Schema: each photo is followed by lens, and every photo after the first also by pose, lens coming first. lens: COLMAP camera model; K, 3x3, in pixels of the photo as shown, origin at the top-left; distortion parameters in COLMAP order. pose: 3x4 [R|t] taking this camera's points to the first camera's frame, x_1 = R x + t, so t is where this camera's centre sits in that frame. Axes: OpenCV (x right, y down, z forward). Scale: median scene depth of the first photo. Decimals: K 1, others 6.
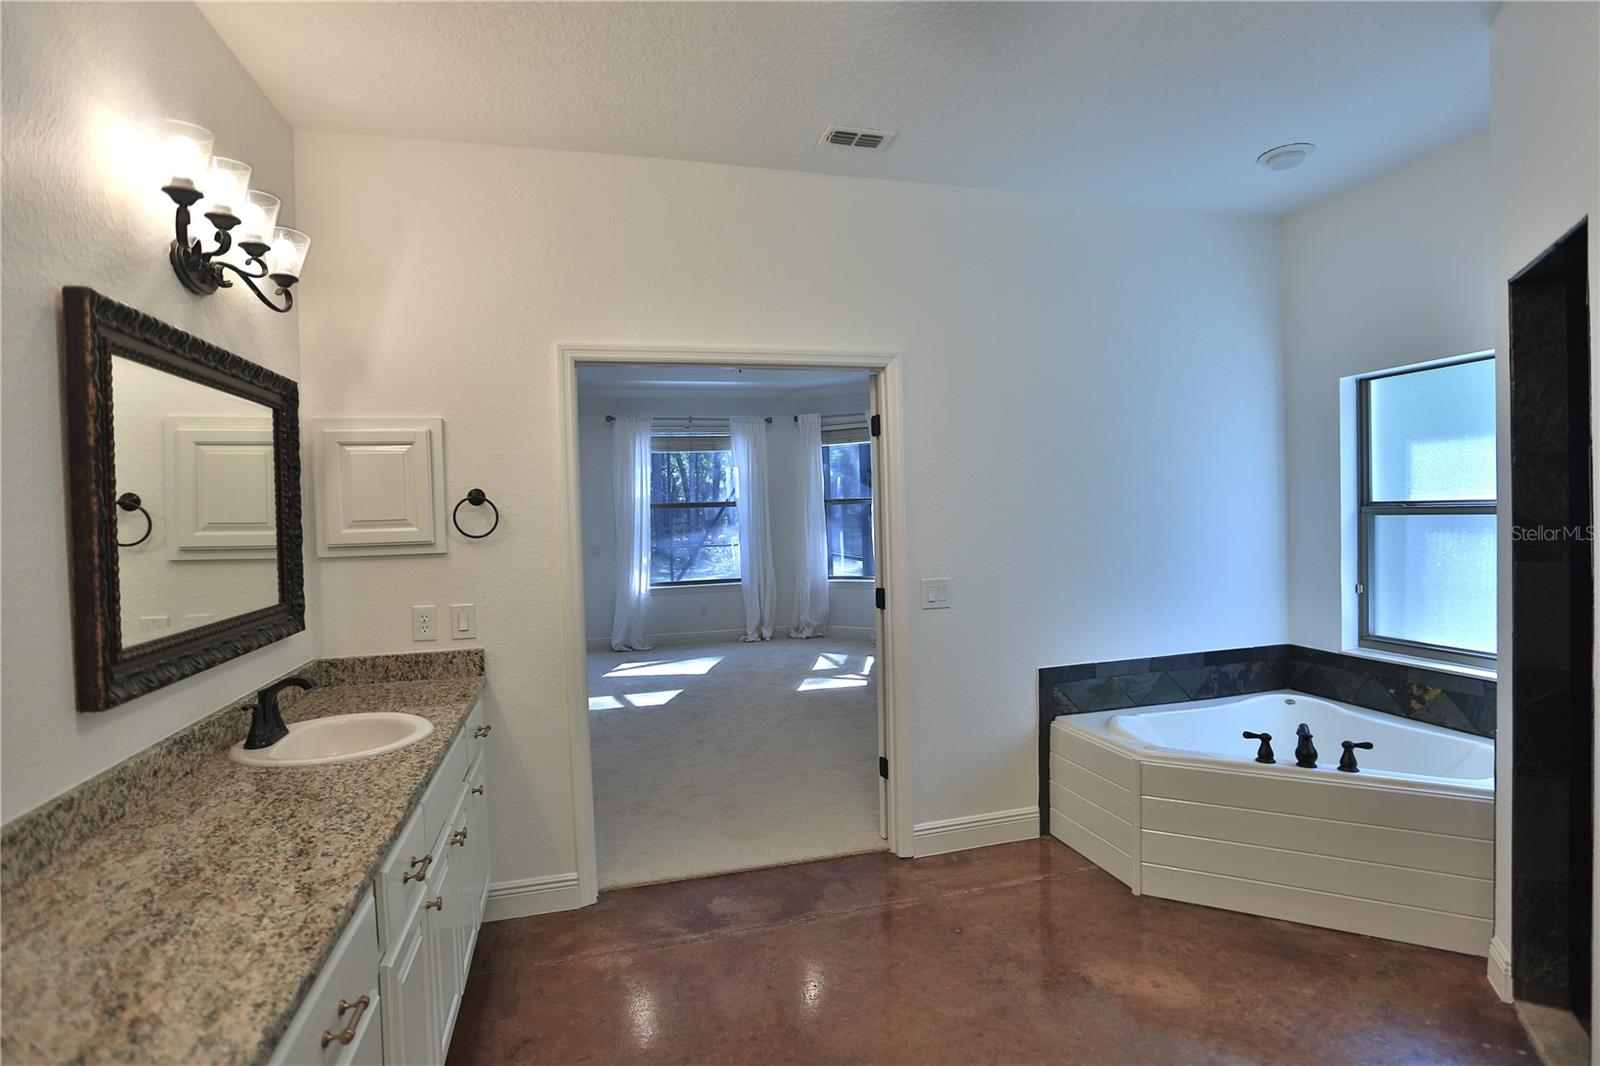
lens RADIAL K [[779.0, 0, 804.2], [0, 779.0, 532.4], [0, 0, 1]] dist [-0.040748, 0.012546]
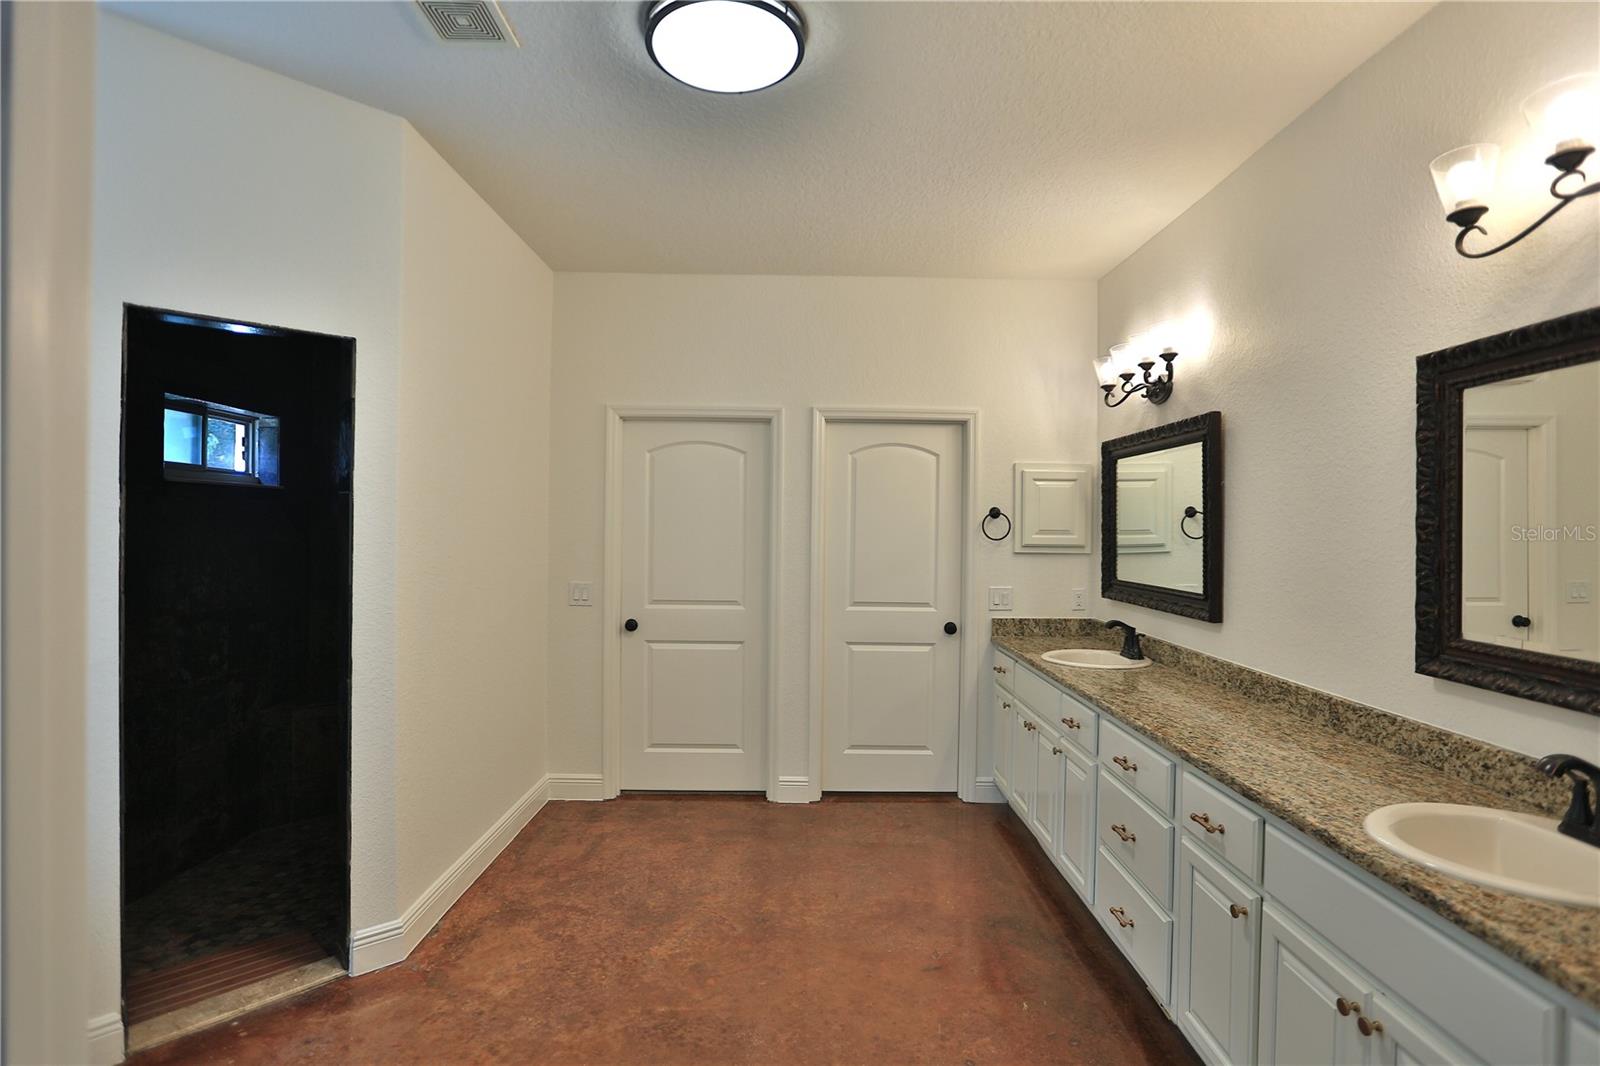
lens RADIAL K [[779.0, 0, 803.5], [0, 779.0, 530.0], [0, 0, 1]] dist [-0.040748, 0.012546]
pose [[-0.961476, 0.022710, 0.273949, -0.219359], [0.028424, 0.999453, 0.016905, -0.058462], [-0.273415, 0.024040, -0.961596, 2.186906]]
